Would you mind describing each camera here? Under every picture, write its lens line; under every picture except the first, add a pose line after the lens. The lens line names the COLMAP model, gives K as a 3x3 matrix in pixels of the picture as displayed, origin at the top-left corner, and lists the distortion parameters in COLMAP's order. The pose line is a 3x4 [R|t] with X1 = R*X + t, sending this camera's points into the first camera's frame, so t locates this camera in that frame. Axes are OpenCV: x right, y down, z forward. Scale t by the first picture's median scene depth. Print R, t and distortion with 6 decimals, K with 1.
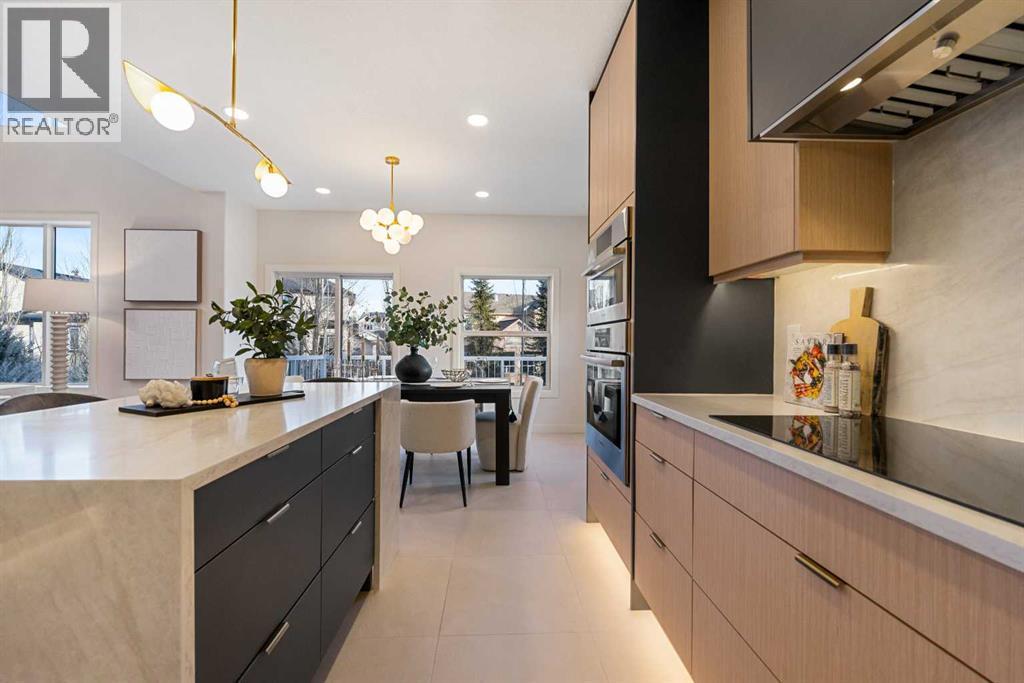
lens RADIAL K [[419.7, 0, 505.9], [0, 419.7, 342.6], [0, 0, 1]] dist [-0.002454, -0.000268]
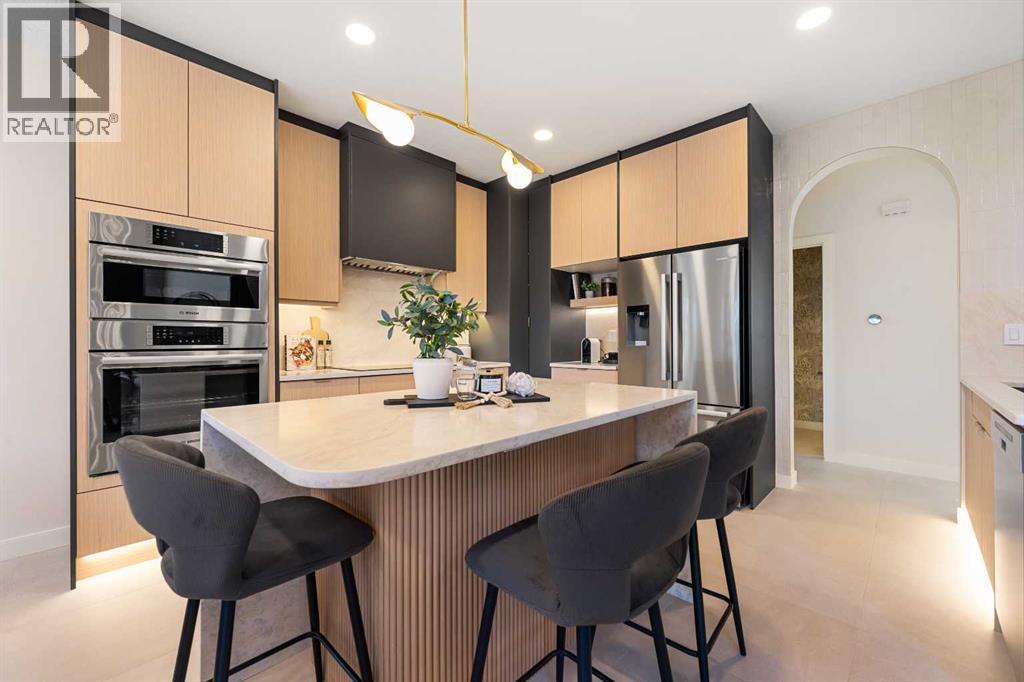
lens RADIAL K [[414.1, 0, 509.3], [0, 414.1, 344.3], [0, 0, 1]] dist [-0.002364, -0.000154]
pose [[-0.691798, -0.004333, 0.722078, -1.510561], [0.000526, 0.999979, 0.006504, 0.008641], [-0.722091, 0.004879, -0.691781, 1.682769]]
